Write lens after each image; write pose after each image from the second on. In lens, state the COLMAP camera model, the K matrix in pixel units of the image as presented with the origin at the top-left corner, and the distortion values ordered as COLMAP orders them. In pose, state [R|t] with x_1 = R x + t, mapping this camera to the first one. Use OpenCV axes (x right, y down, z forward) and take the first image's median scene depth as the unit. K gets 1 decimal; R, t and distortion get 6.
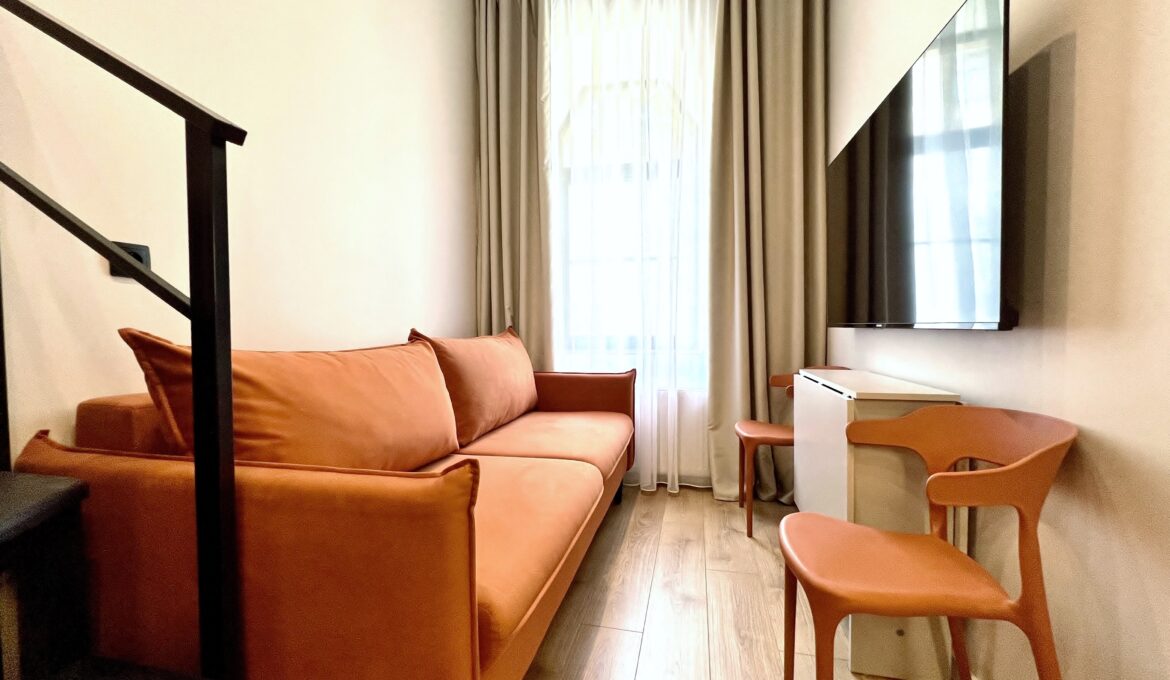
lens RADIAL K [[470.1, 0, 583.3], [0, 470.1, 344.7], [0, 0, 1]] dist [-0.001102, 0.000103]
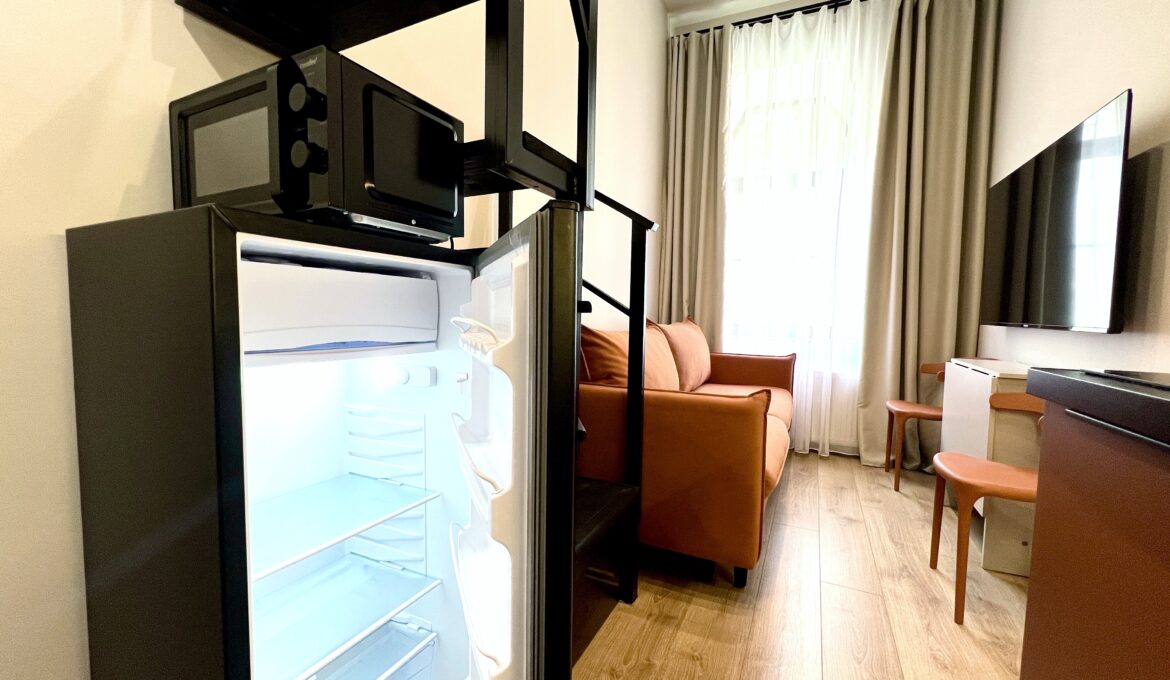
lens RADIAL K [[470.1, 0, 587.6], [0, 470.1, 345.7], [0, 0, 1]] dist [-0.001102, 0.000103]
pose [[0.975828, 0.041275, -0.214605, -0.198314], [-0.033492, 0.998647, 0.039779, 0.002302], [0.215957, -0.031630, 0.975890, -0.388682]]
